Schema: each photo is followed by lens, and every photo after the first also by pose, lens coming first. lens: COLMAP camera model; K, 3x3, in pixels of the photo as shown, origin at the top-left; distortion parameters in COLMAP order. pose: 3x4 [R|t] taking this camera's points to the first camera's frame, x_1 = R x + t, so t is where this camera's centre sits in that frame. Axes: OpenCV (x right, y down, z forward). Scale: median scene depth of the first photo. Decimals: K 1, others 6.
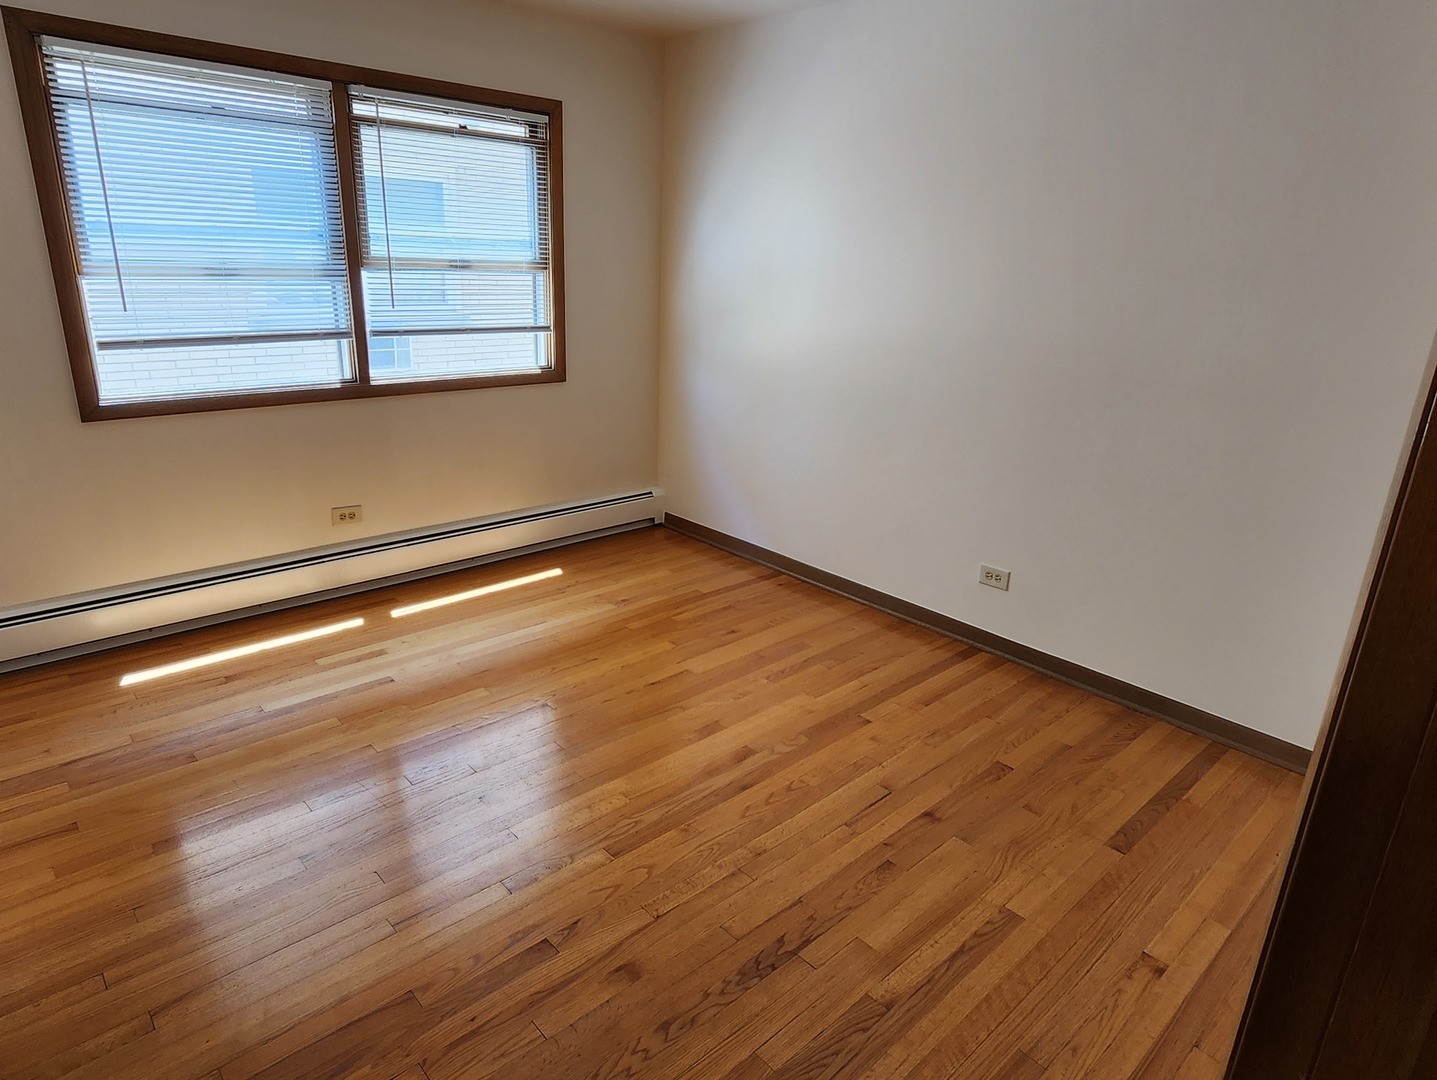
lens RADIAL K [[859.7, 0, 714.9], [0, 859.7, 534.1], [0, 0, 1]] dist [-0.001280, 0.002424]
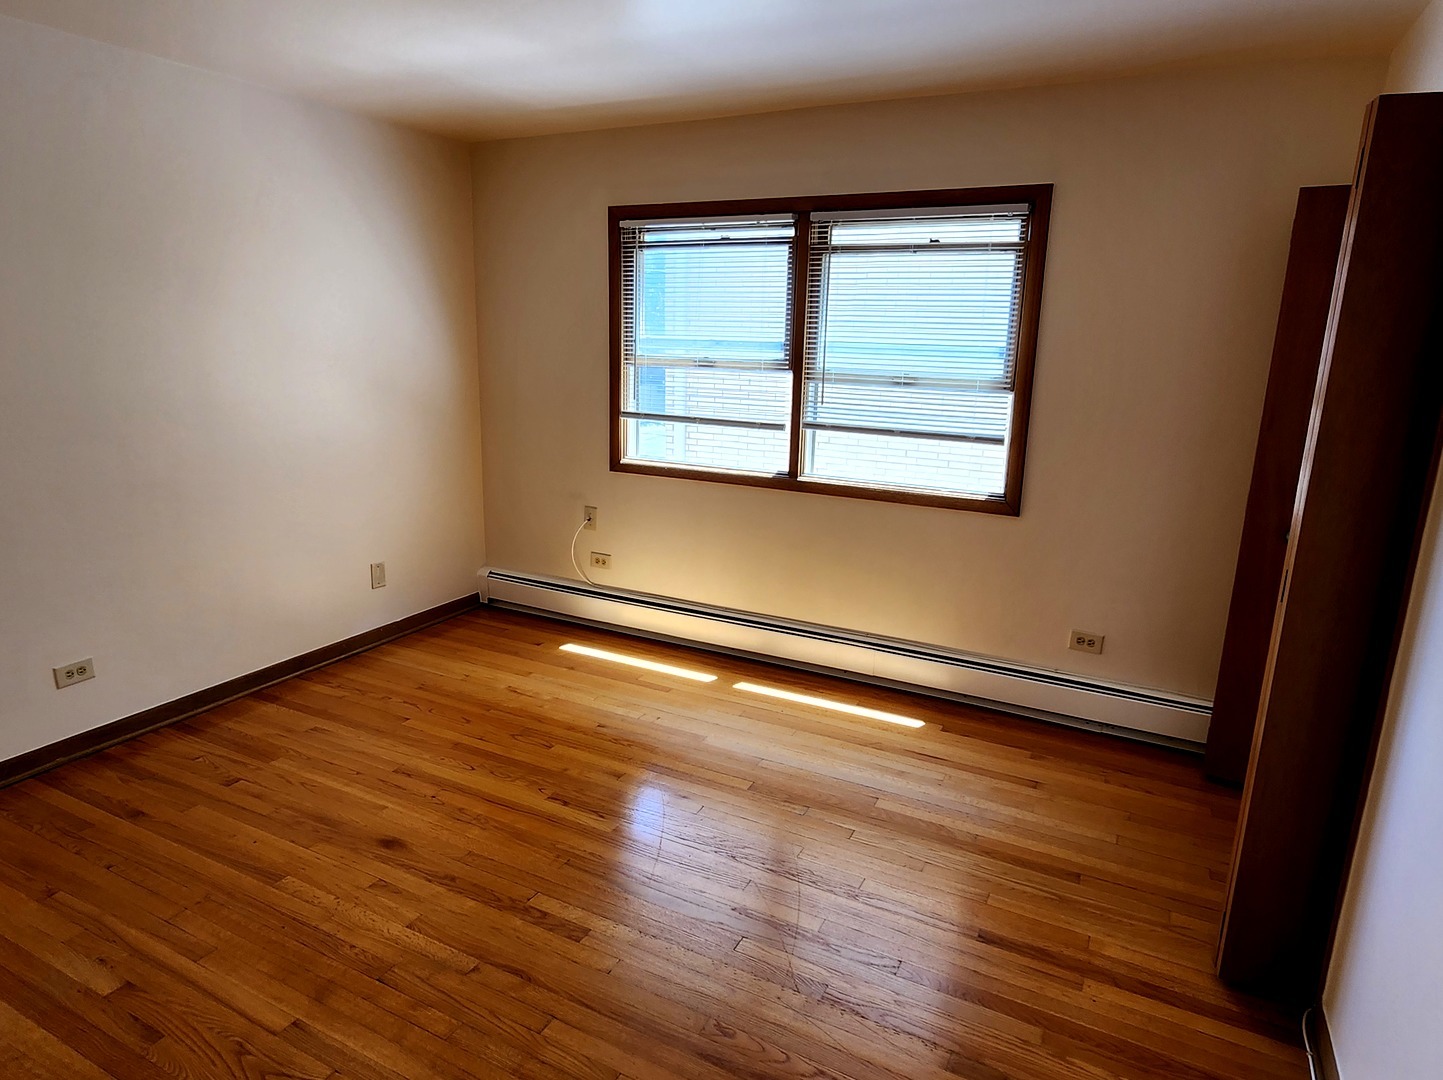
lens RADIAL K [[863.3, 0, 717.9], [0, 863.3, 534.1], [0, 0, 1]] dist [-0.001280, 0.002424]
pose [[0.351339, 0.173804, -0.919974, 0.587274], [-0.308968, 0.949094, 0.061310, -0.147354], [0.883798, 0.262702, 0.387154, 0.527693]]
